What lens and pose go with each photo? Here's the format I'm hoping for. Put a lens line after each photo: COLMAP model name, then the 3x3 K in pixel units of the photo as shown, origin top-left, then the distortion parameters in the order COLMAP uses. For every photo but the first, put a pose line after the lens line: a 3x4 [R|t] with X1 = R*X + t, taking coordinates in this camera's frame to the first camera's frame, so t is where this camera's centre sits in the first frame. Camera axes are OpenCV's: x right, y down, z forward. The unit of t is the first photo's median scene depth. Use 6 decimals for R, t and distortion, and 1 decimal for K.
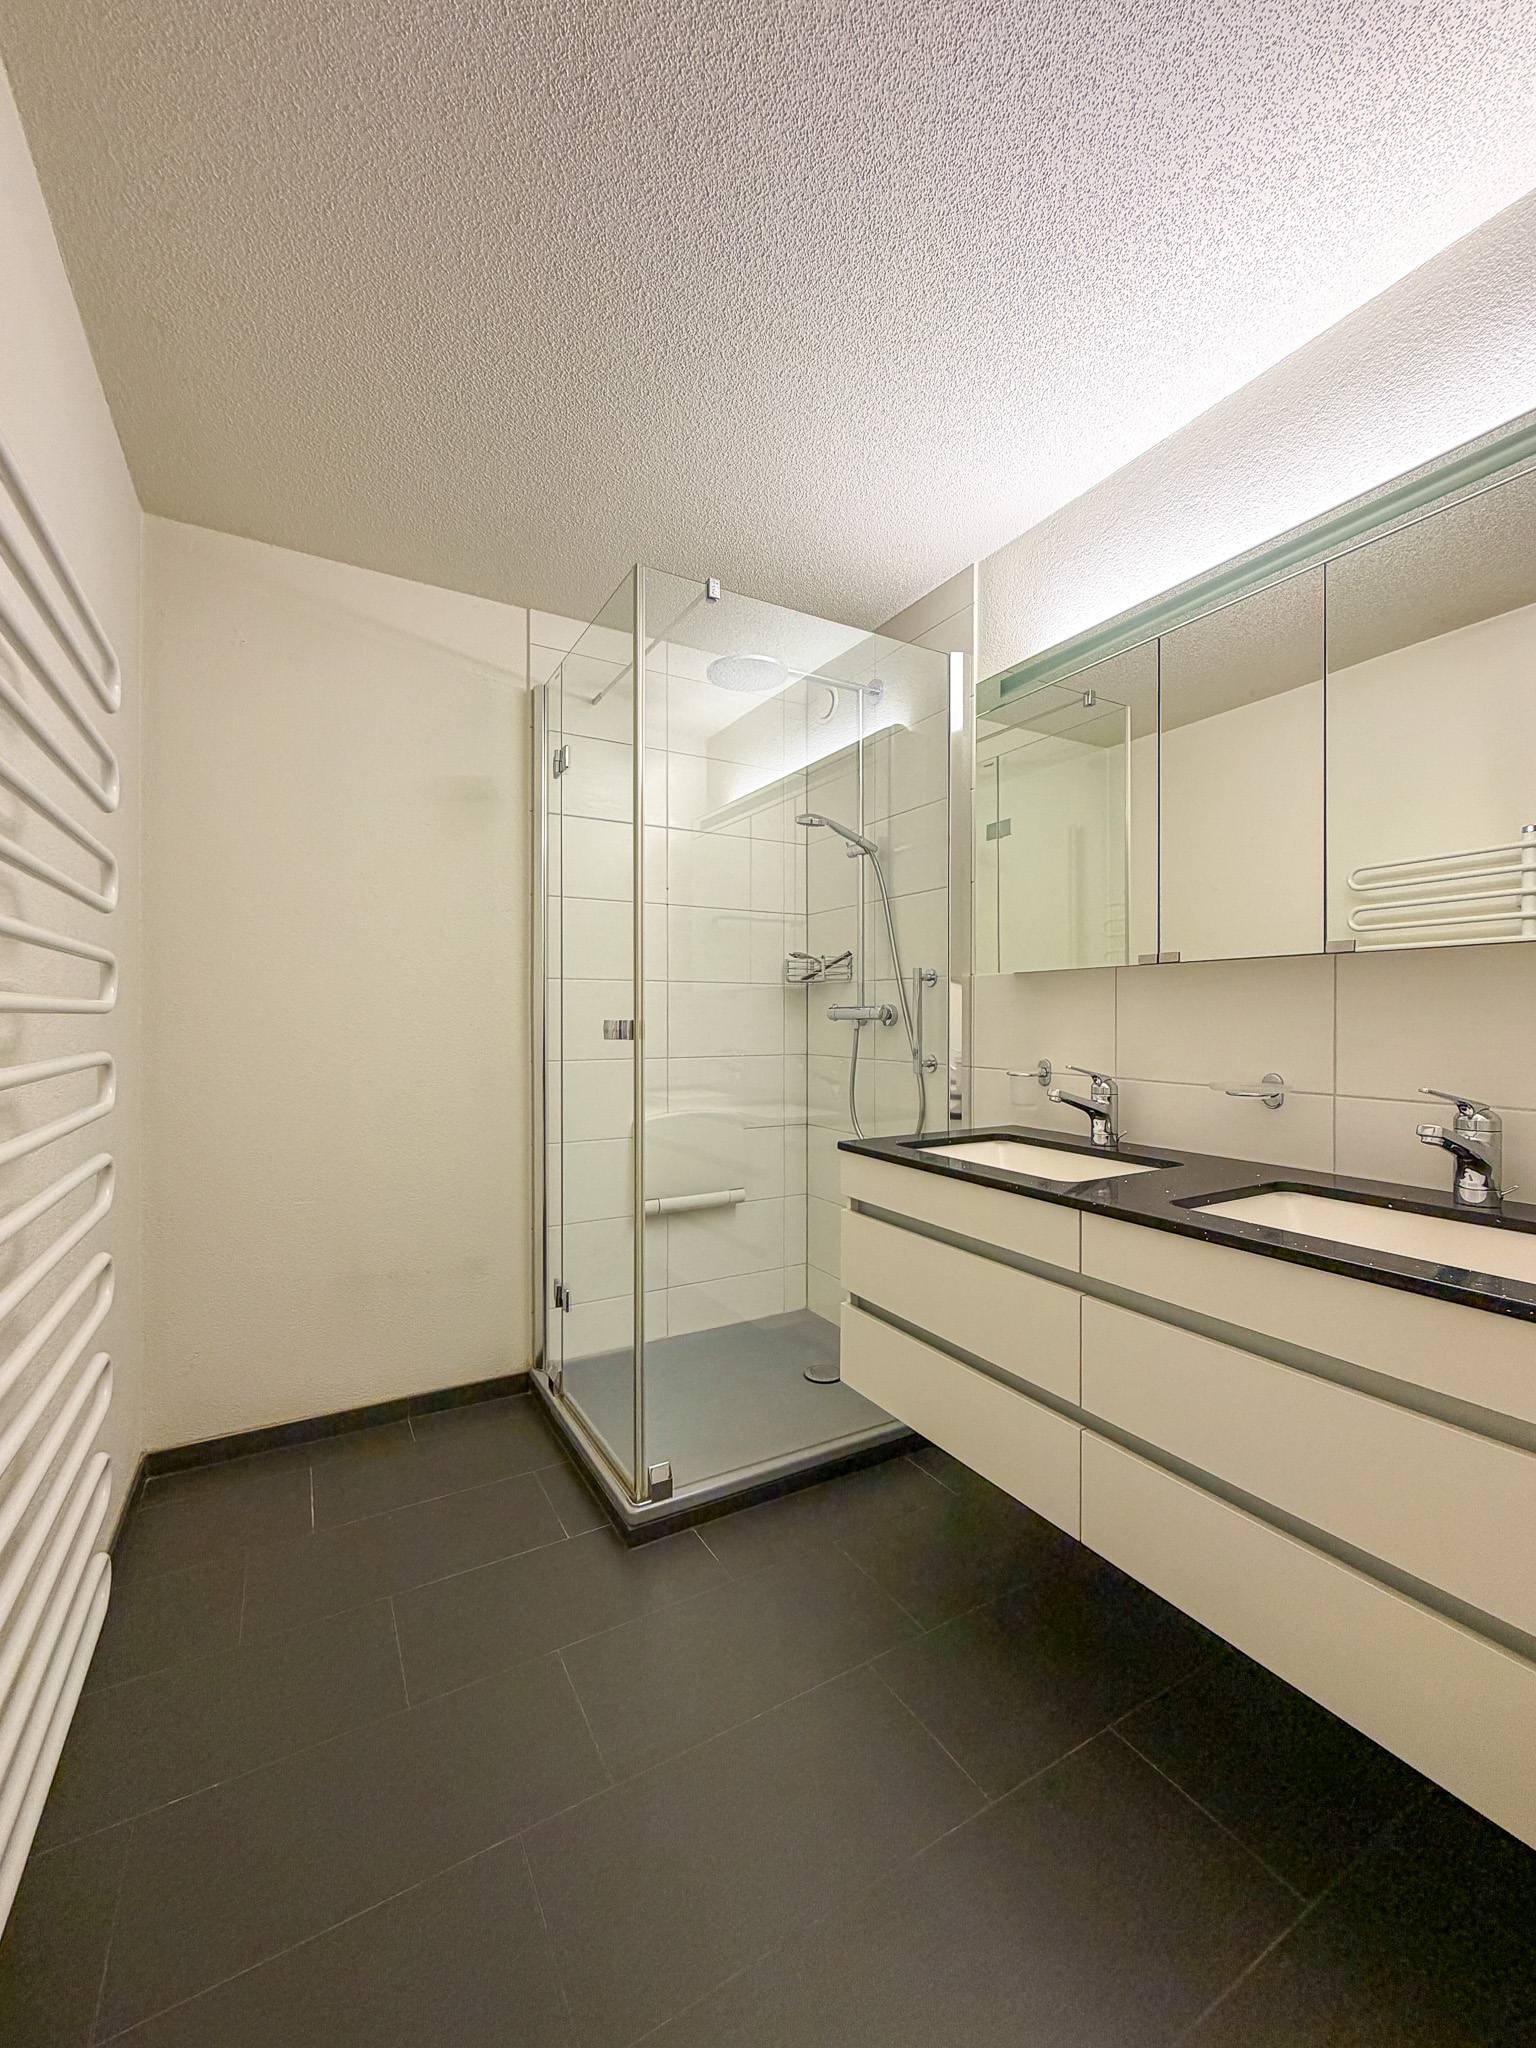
lens RADIAL K [[835.7, 0, 771.7], [0, 835.7, 1019.5], [0, 0, 1]] dist [0.002639, -0.000096]
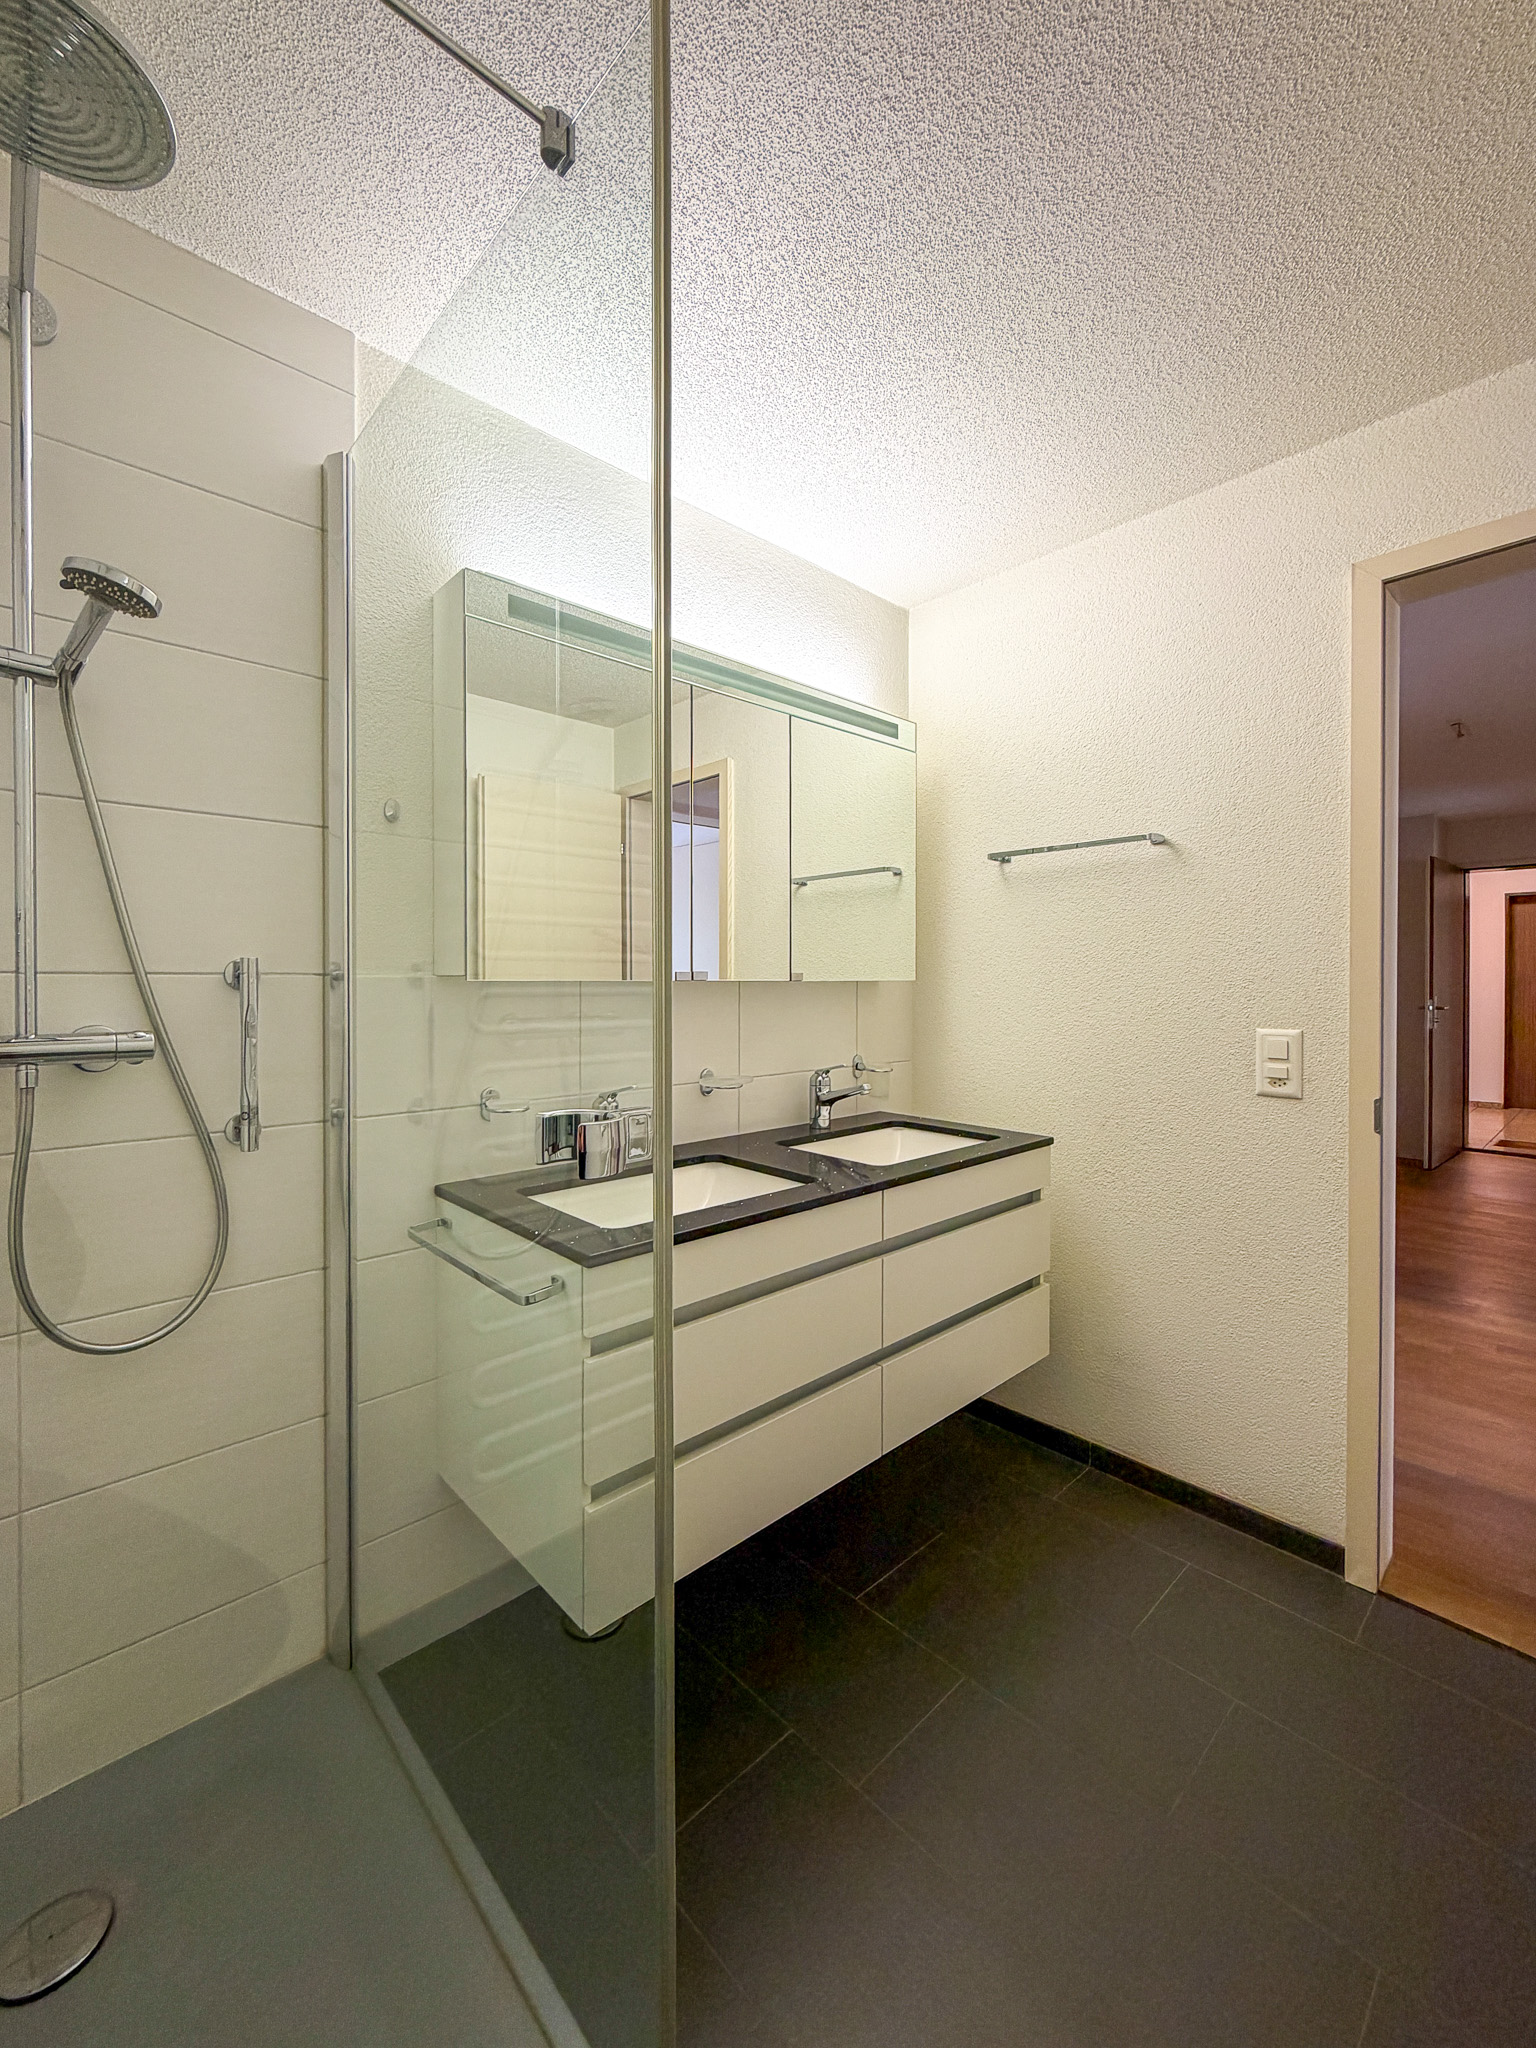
lens RADIAL K [[835.7, 0, 757.2], [0, 835.7, 984.6], [0, 0, 1]] dist [0.002639, -0.000096]
pose [[-0.238777, -0.001746, 0.971073, -0.759549], [0.005679, 0.999979, 0.003195, -0.077063], [-0.971058, 0.006278, -0.238762, 1.416548]]
